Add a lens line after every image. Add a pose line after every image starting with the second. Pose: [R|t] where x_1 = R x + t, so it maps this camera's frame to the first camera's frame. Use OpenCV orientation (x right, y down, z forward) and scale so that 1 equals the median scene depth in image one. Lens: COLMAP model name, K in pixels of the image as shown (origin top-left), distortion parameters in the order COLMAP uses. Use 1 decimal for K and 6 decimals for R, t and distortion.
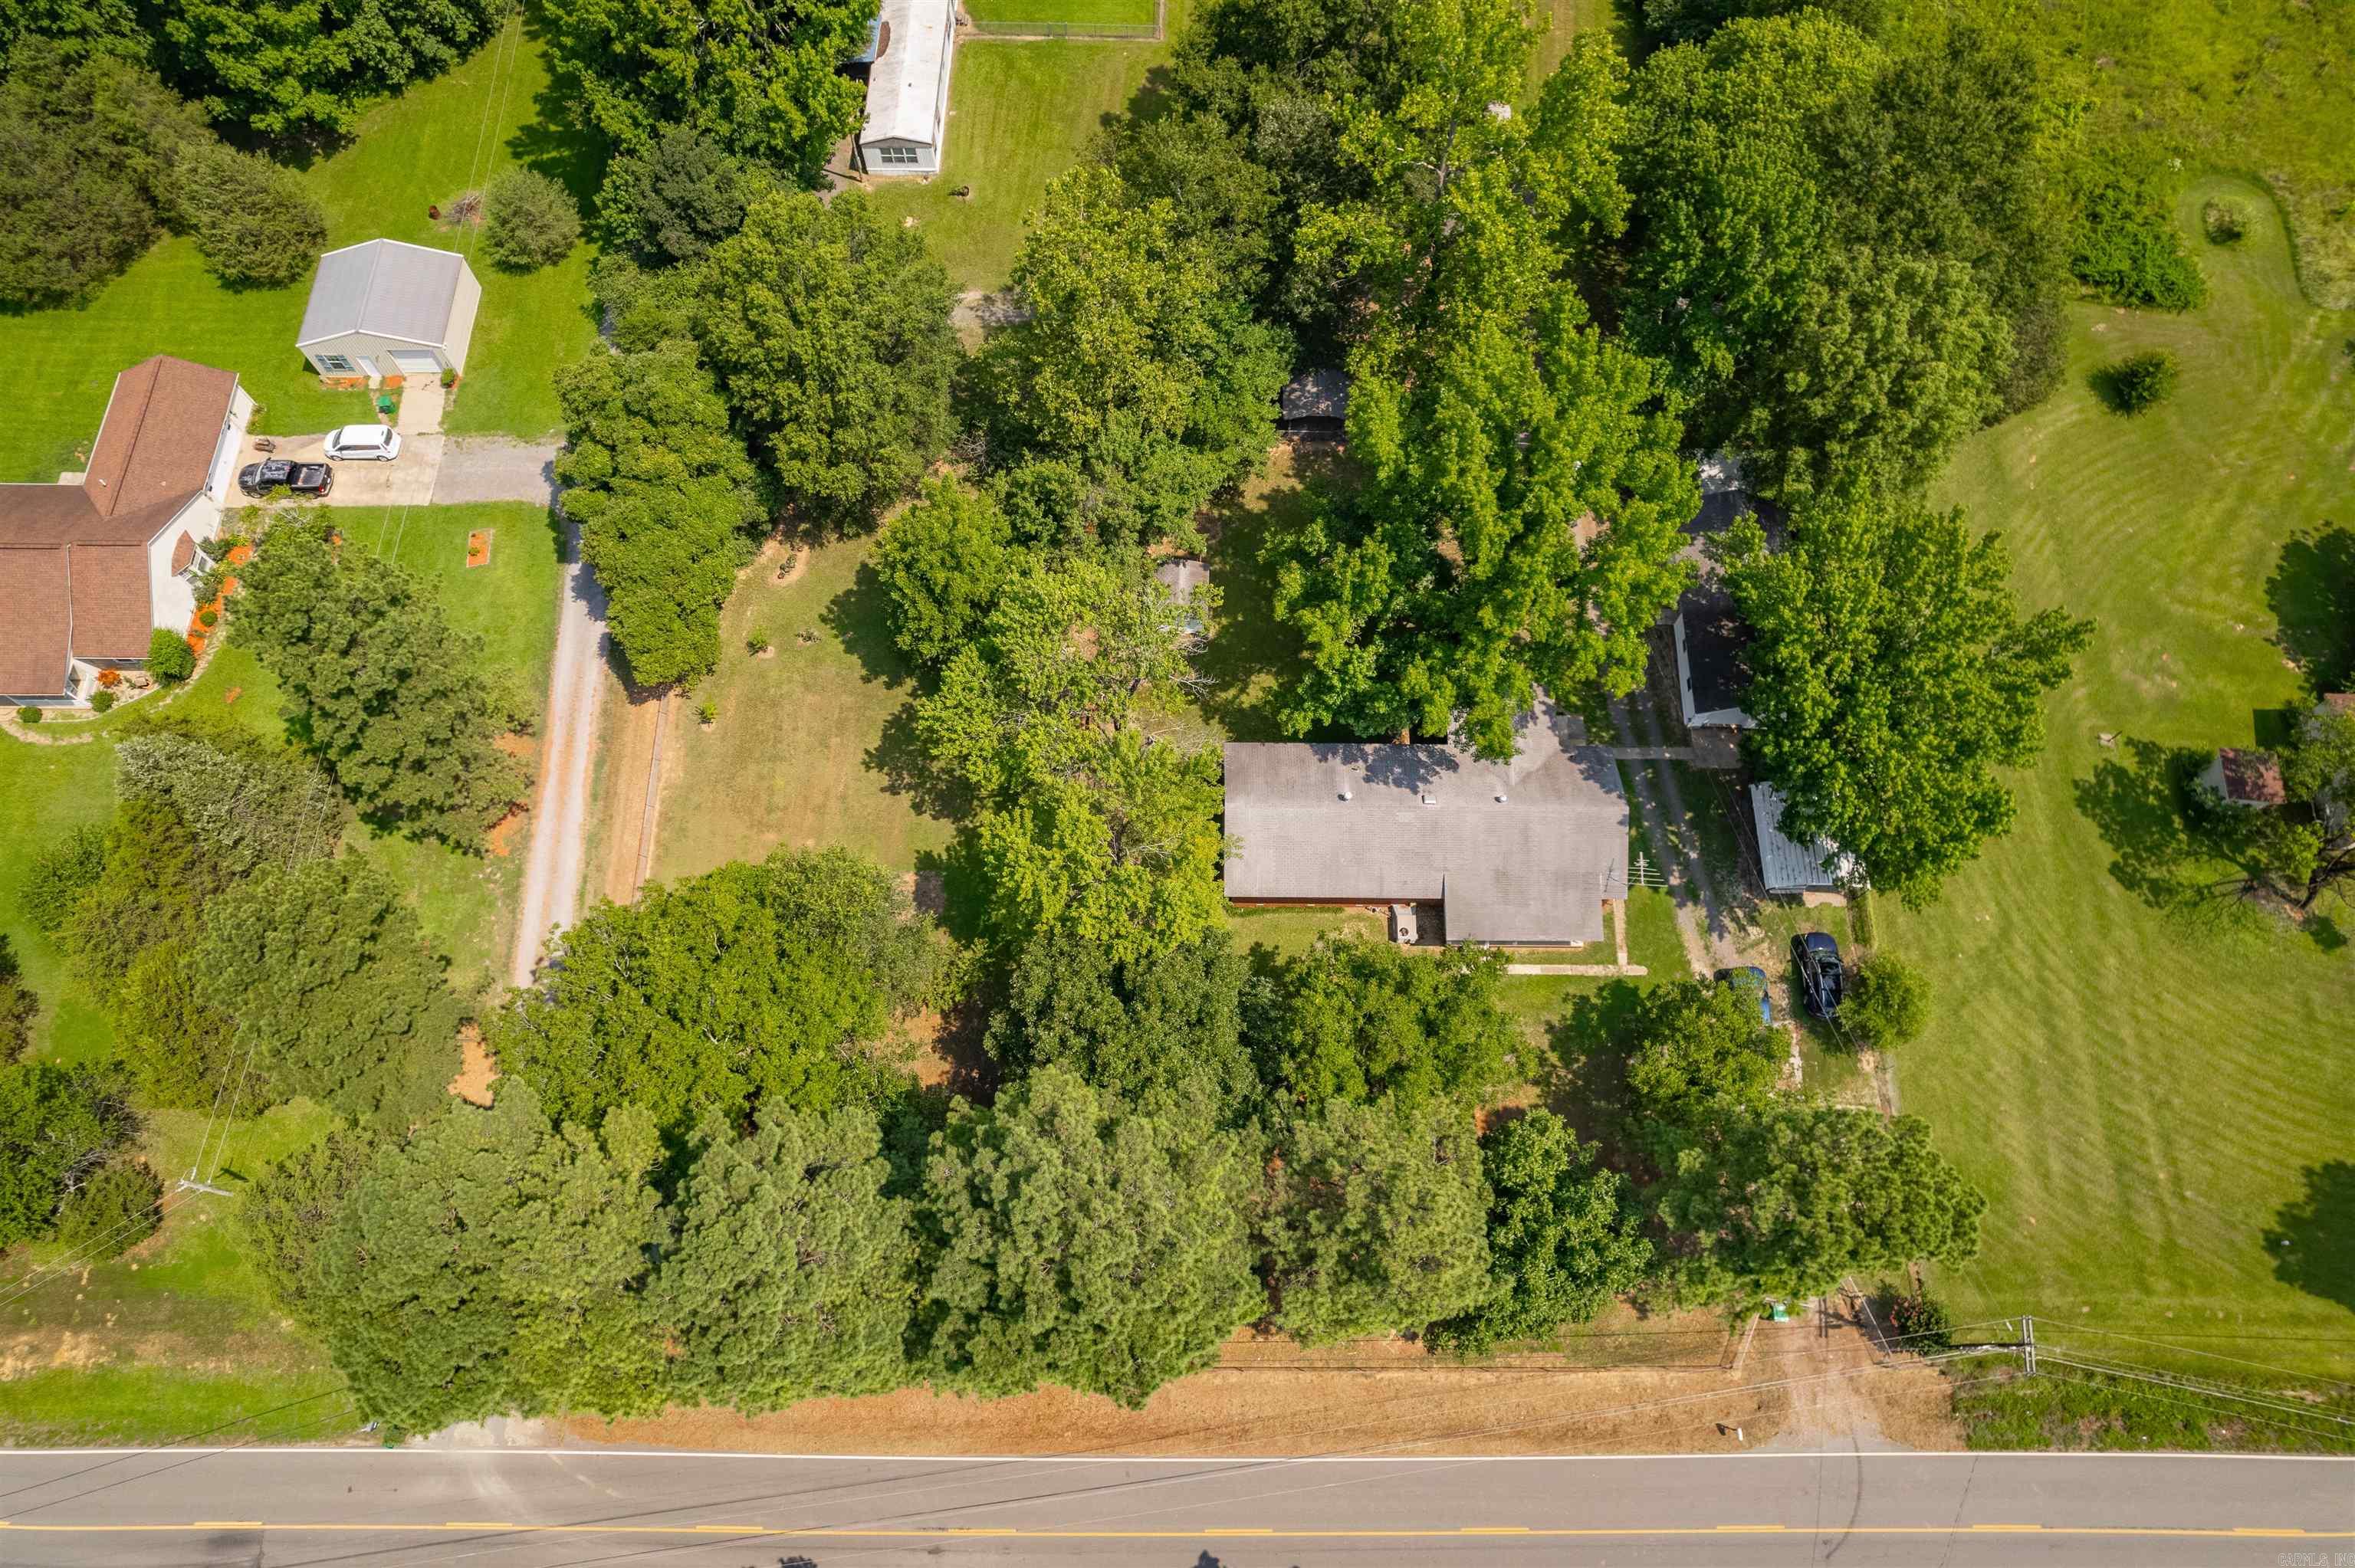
lens RADIAL K [[1499.4, 0, 1177.5], [0, 1499.4, 797.9], [0, 0, 1]] dist [-0.055723, 0.046187]
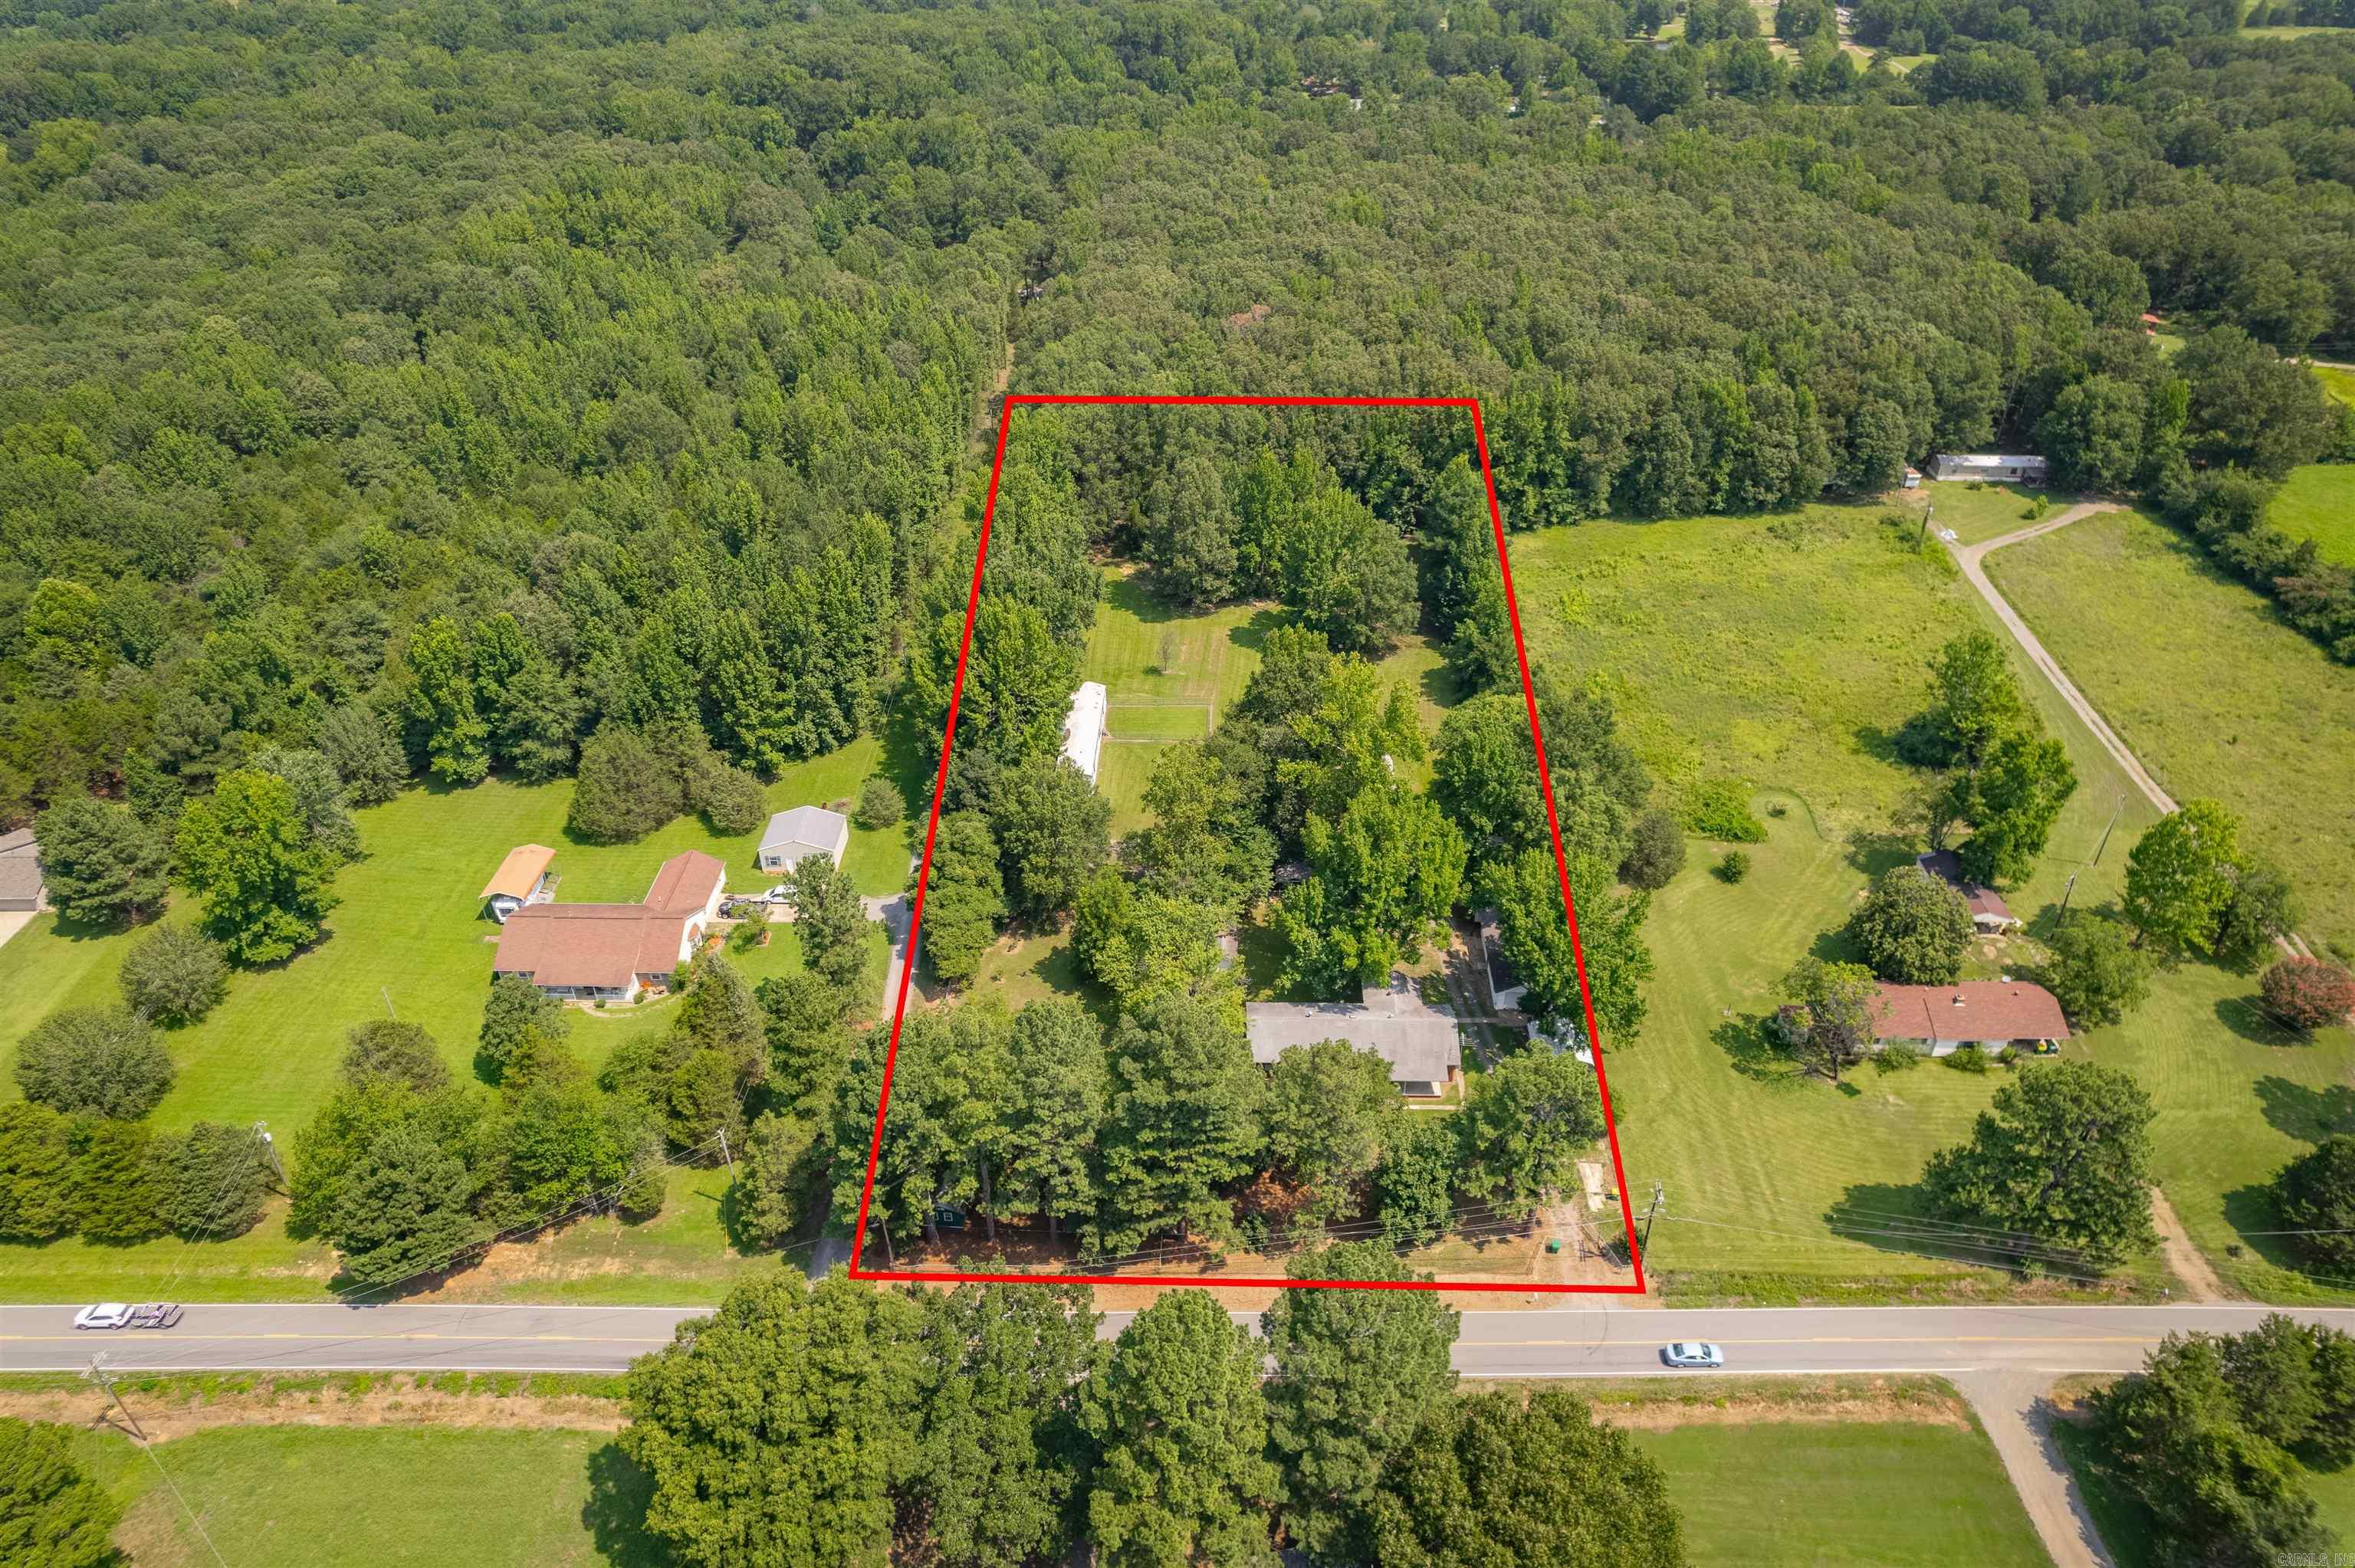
lens RADIAL K [[1499.4, 0, 1172.6], [0, 1499.4, 776.1], [0, 0, 1]] dist [-0.055723, 0.046187]
pose [[0.999698, 0.003178, -0.024380, -0.017080], [-0.016317, 0.827512, -0.561211, 0.761357], [0.018391, 0.561439, 0.827314, -0.707812]]
